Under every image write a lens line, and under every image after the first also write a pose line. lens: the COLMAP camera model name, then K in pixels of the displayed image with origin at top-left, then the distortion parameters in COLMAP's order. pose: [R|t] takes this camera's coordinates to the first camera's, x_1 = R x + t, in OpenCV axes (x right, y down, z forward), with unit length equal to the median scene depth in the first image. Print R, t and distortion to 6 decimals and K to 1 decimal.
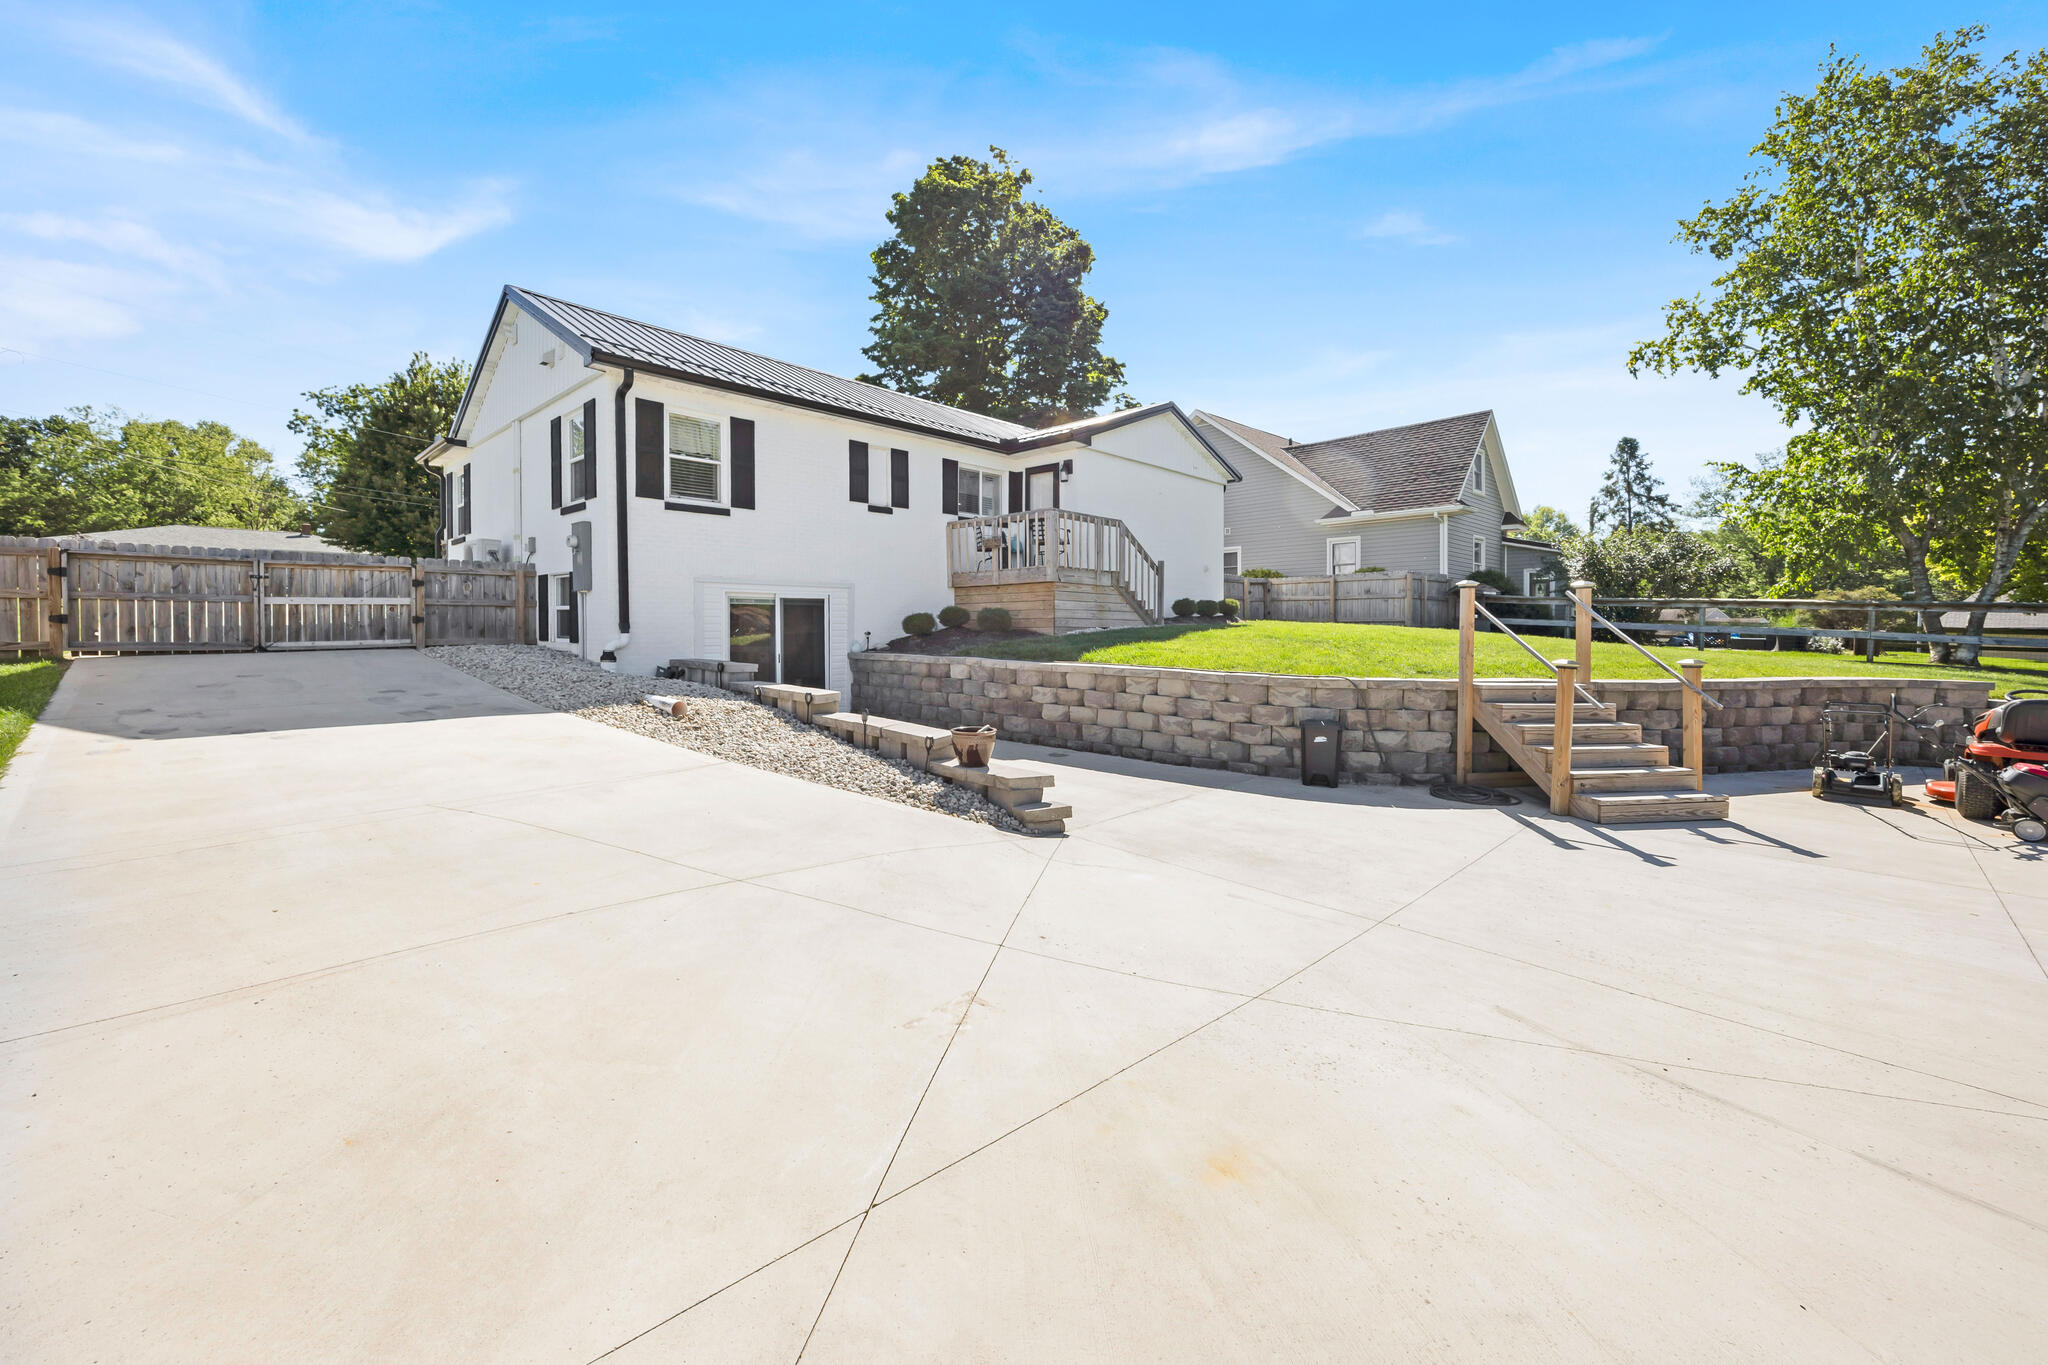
lens RADIAL K [[784.9, 0, 1026.8], [0, 784.9, 677.7], [0, 0, 1]] dist [-0.002032, -0.000341]
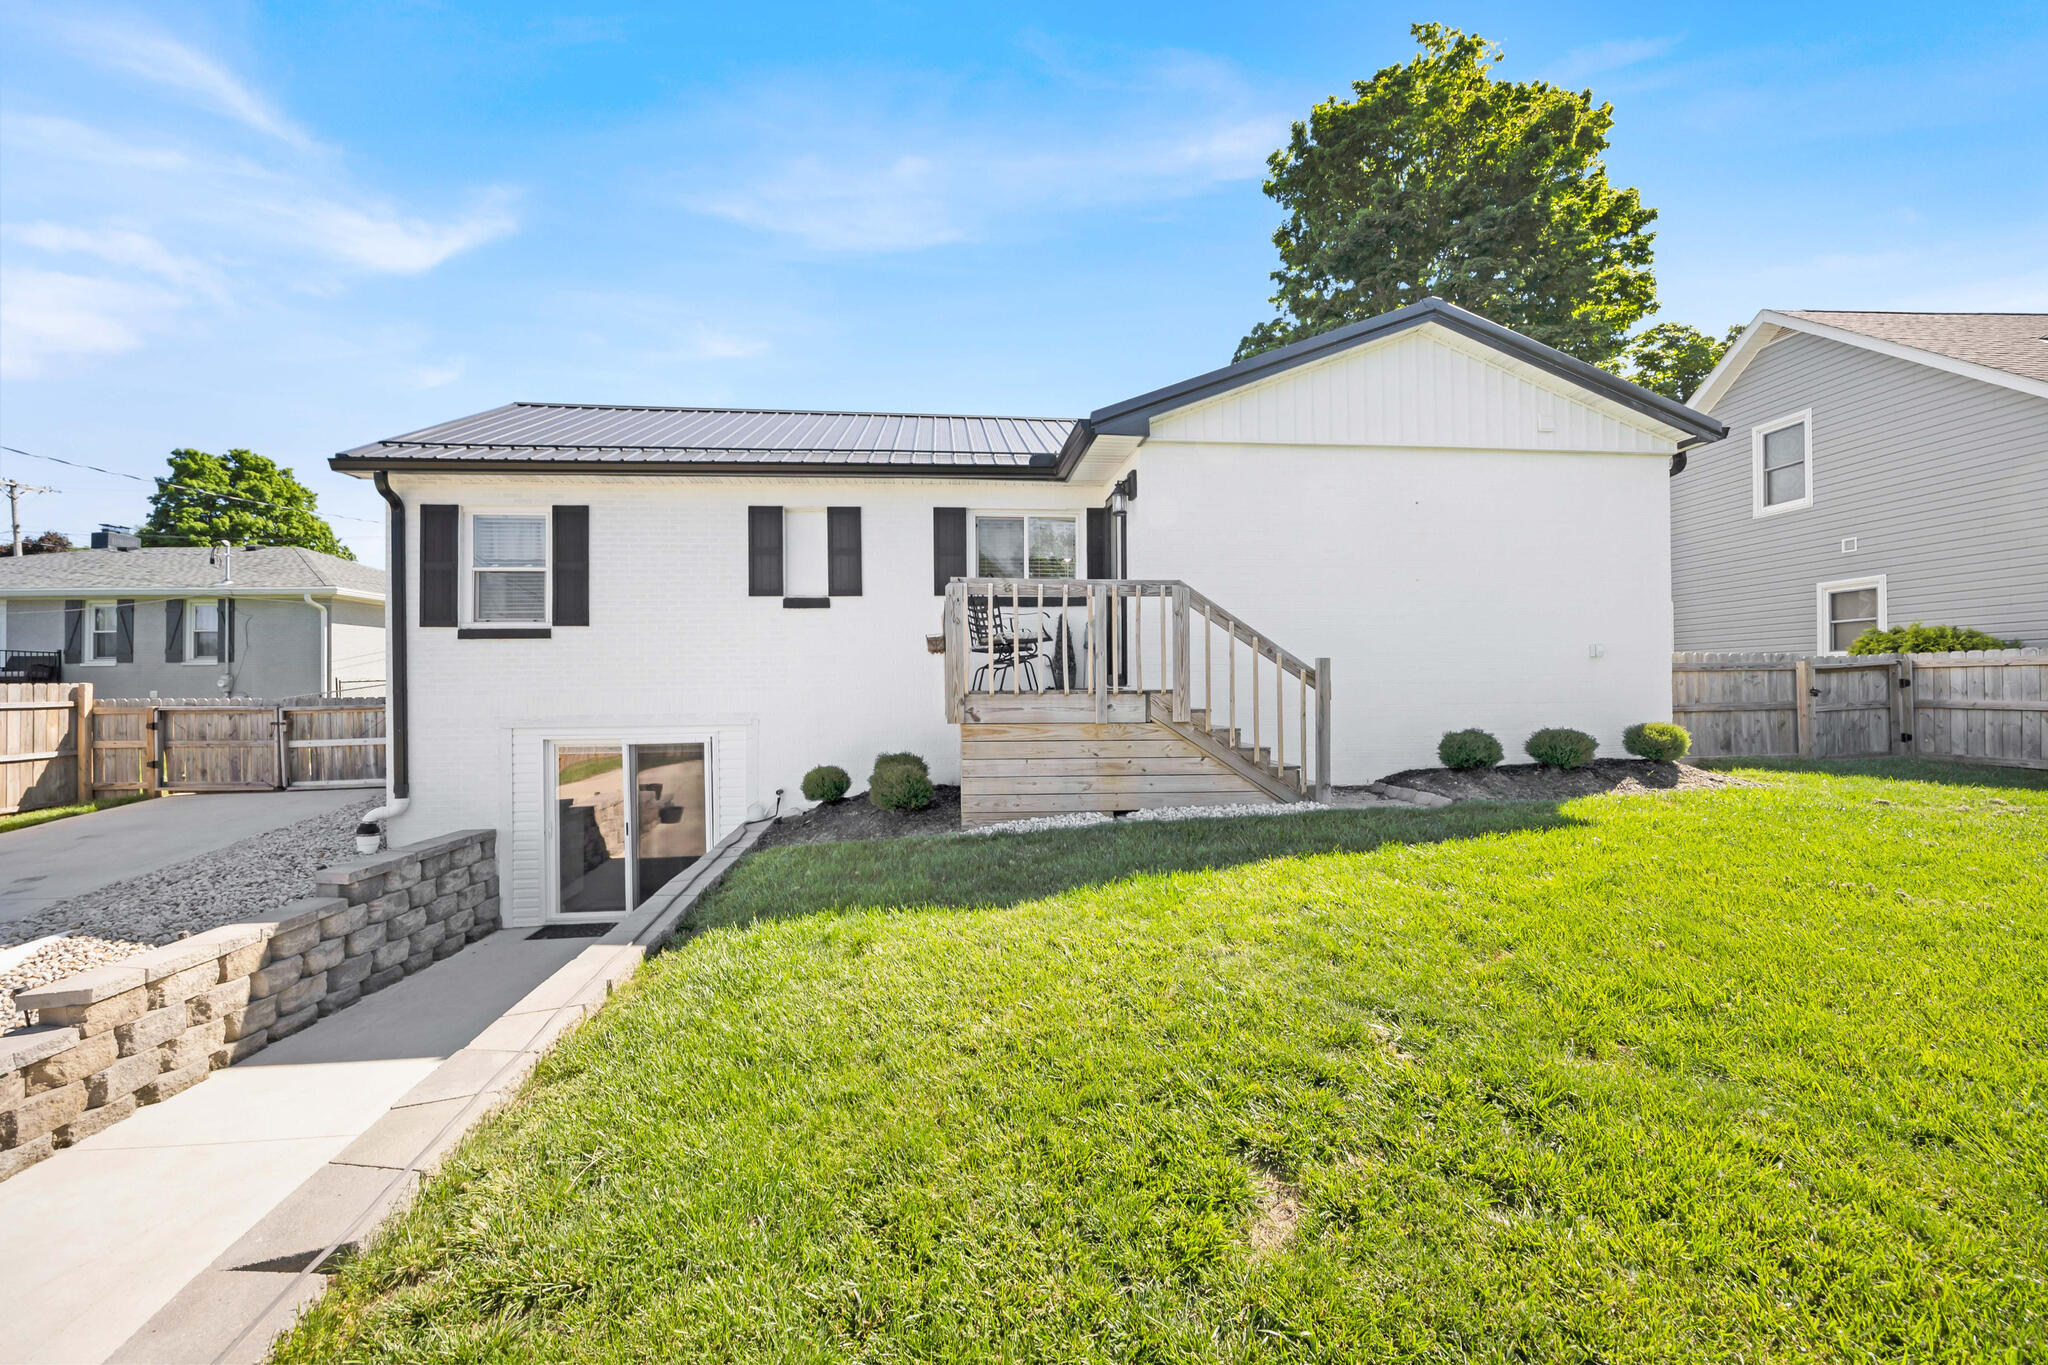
lens RADIAL K [[819.2, 0, 1018.8], [0, 819.2, 686.7], [0, 0, 1]] dist [0.000609, -0.000245]
pose [[0.748404, -0.007986, -0.663196, 0.391554], [-0.034730, 0.998084, -0.051210, -0.114385], [0.662334, 0.061359, 0.746692, 0.604446]]
